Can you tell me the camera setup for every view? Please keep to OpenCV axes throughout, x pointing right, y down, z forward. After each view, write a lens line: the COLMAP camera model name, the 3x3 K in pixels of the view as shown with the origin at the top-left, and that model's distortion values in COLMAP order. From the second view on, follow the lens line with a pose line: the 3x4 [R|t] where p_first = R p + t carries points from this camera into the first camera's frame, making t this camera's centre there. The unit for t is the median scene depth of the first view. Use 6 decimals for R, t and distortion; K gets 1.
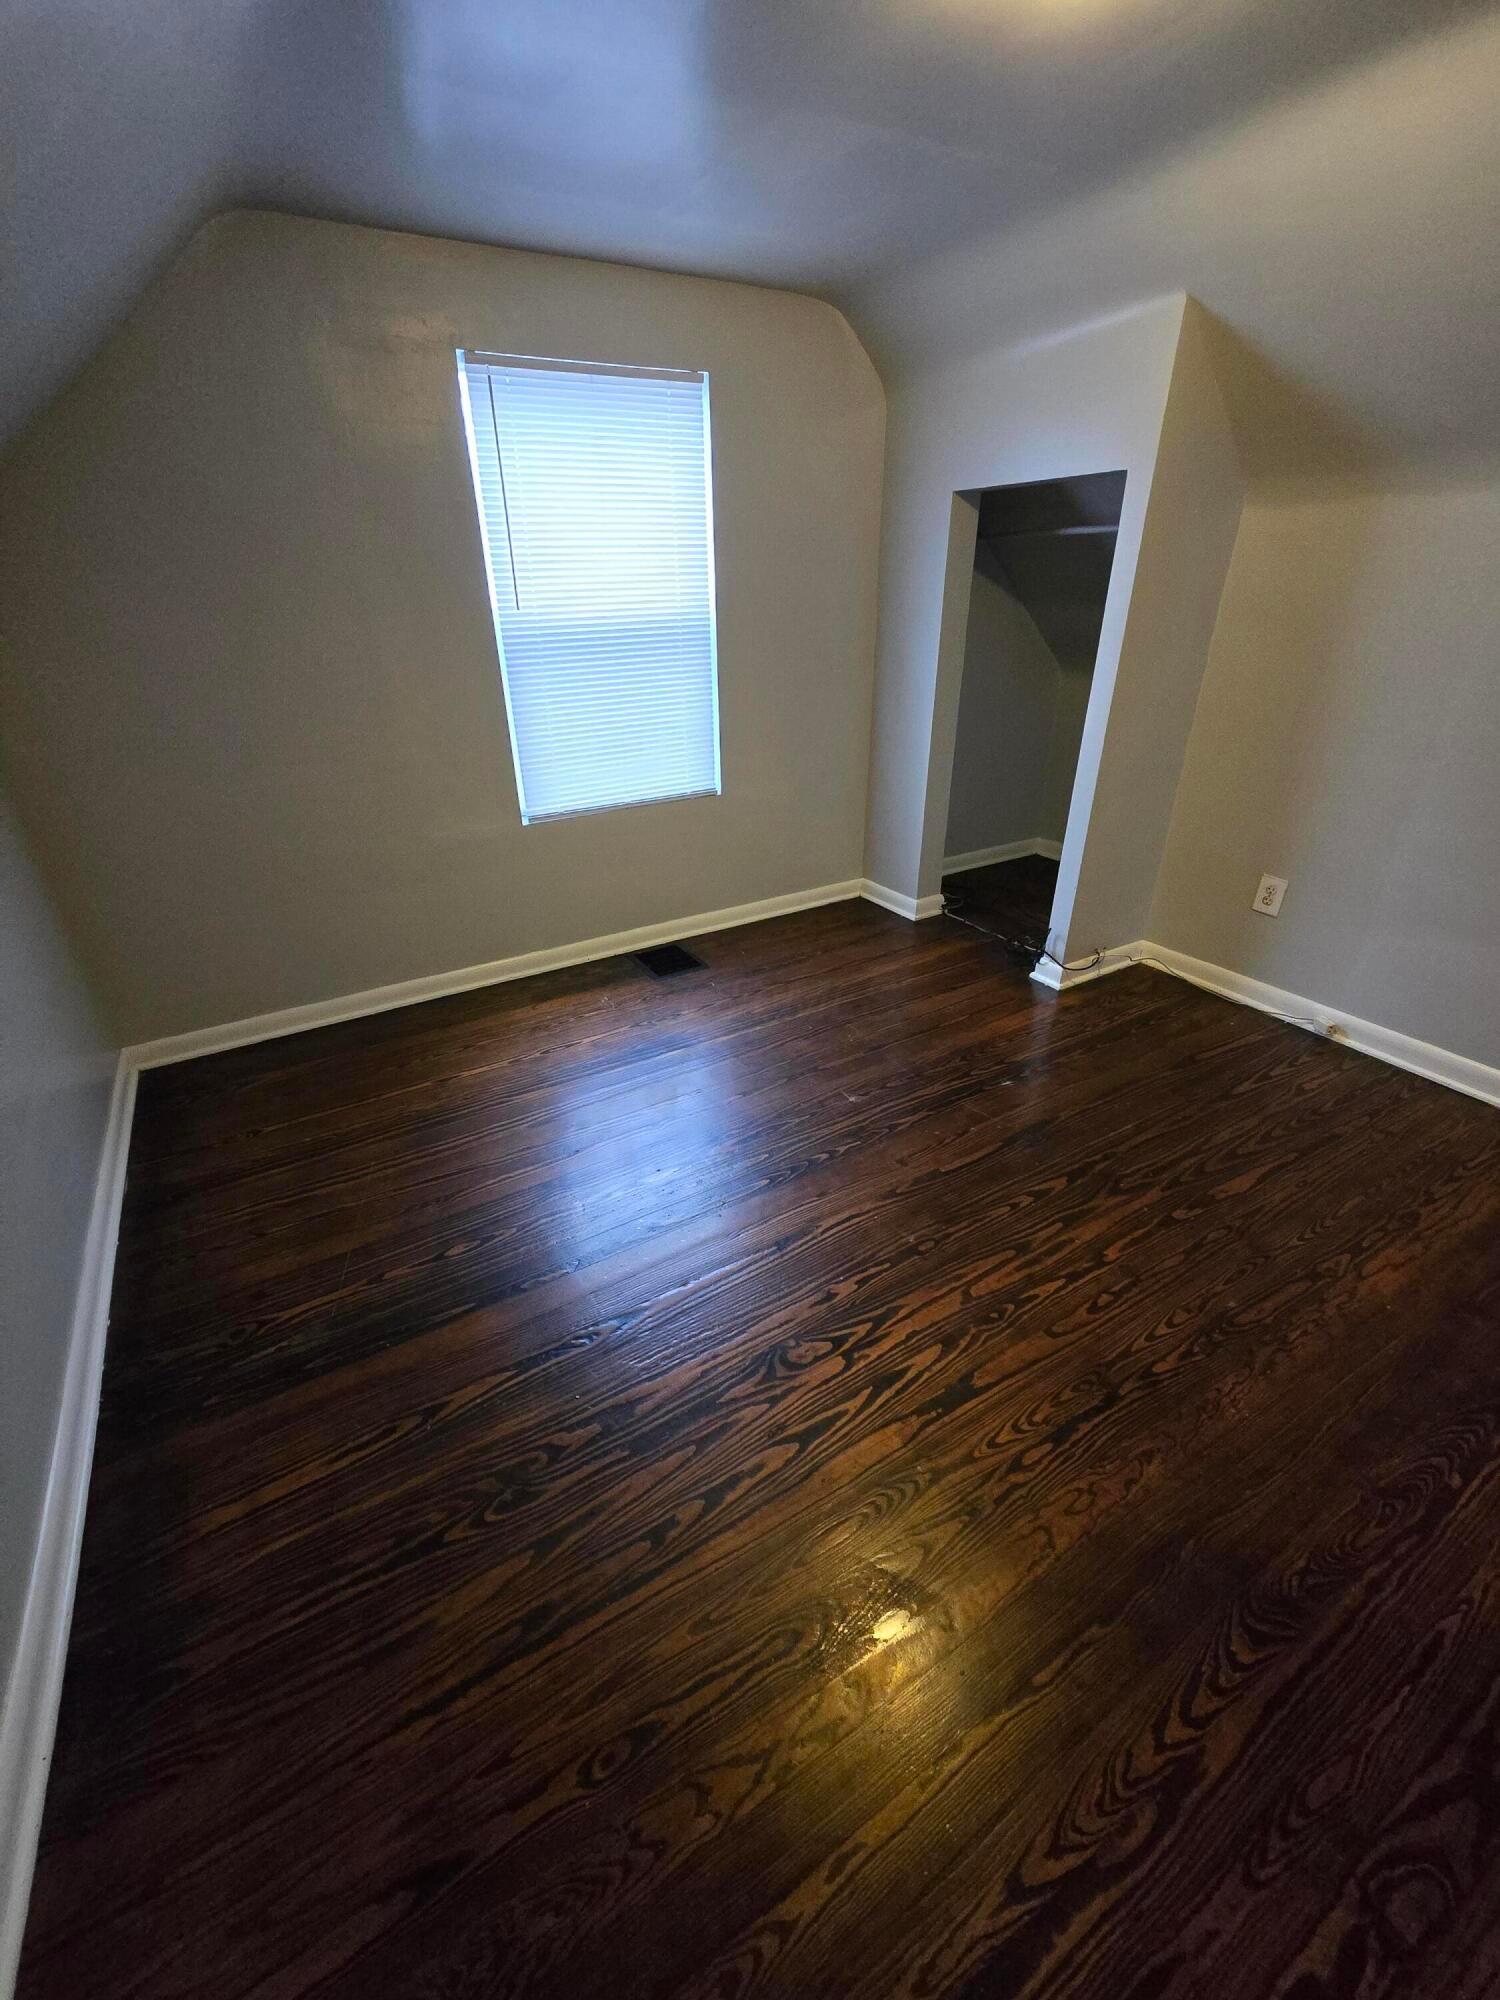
lens RADIAL K [[818.3, 0, 739.0], [0, 818.3, 998.5], [0, 0, 1]] dist [-0.007204, -0.000017]
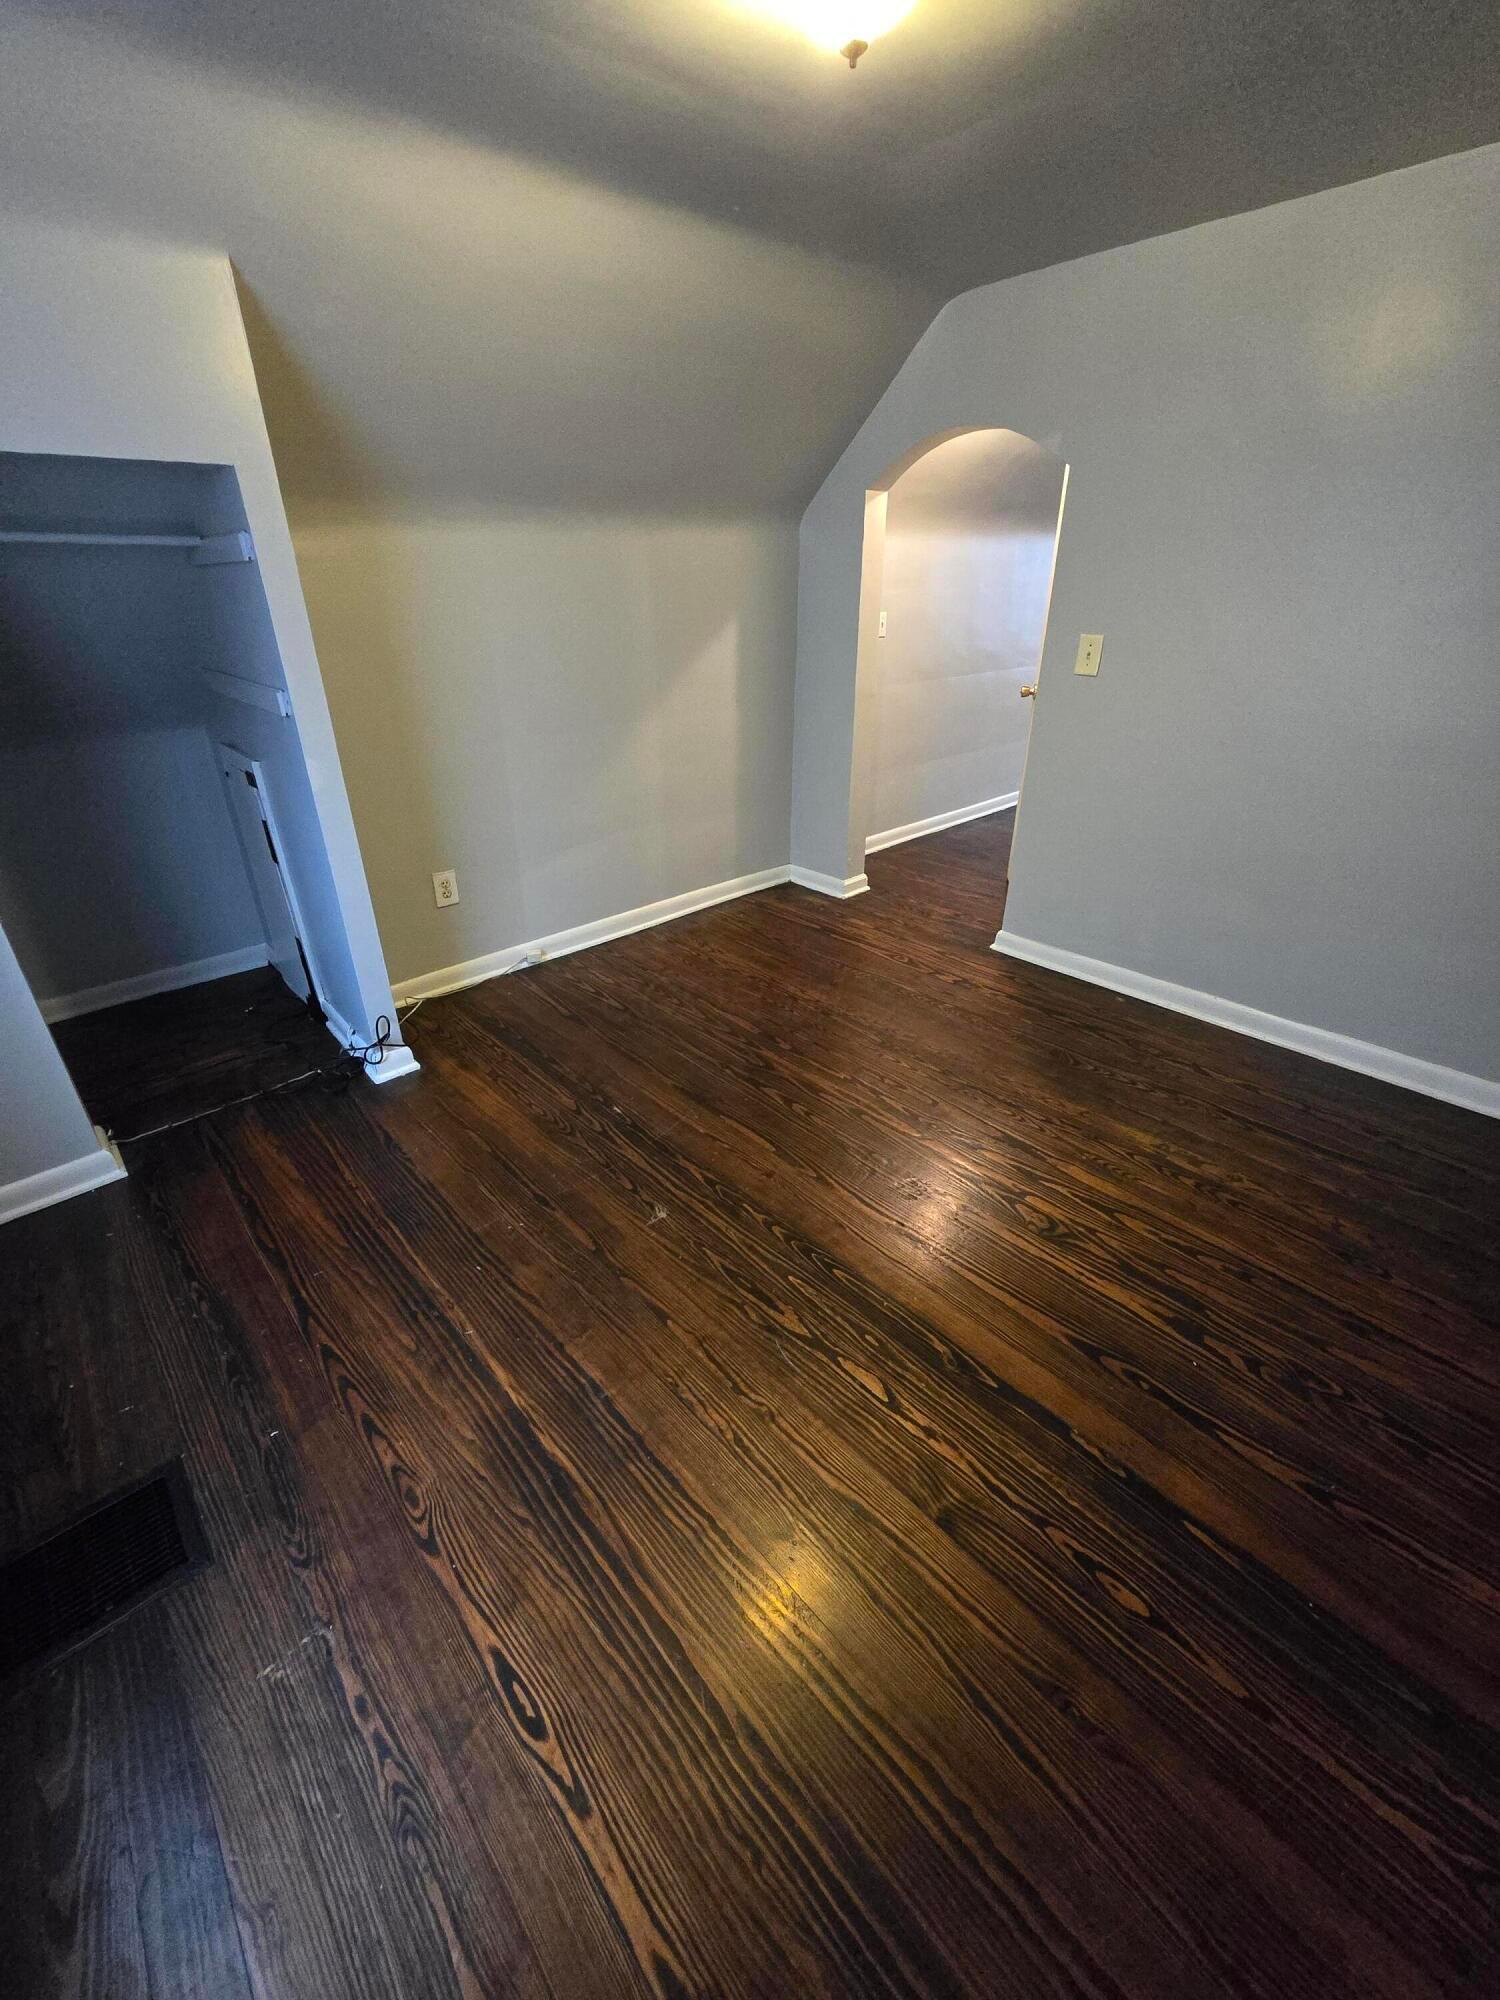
lens RADIAL K [[807.6, 0, 725.6], [0, 807.6, 1002.1], [0, 0, 1]] dist [0.002539, -0.003308]
pose [[-0.191841, -0.433779, 0.880360, -0.580584], [0.466071, 0.749151, 0.470691, -0.456668], [-0.863699, 0.500608, 0.058454, 0.902551]]
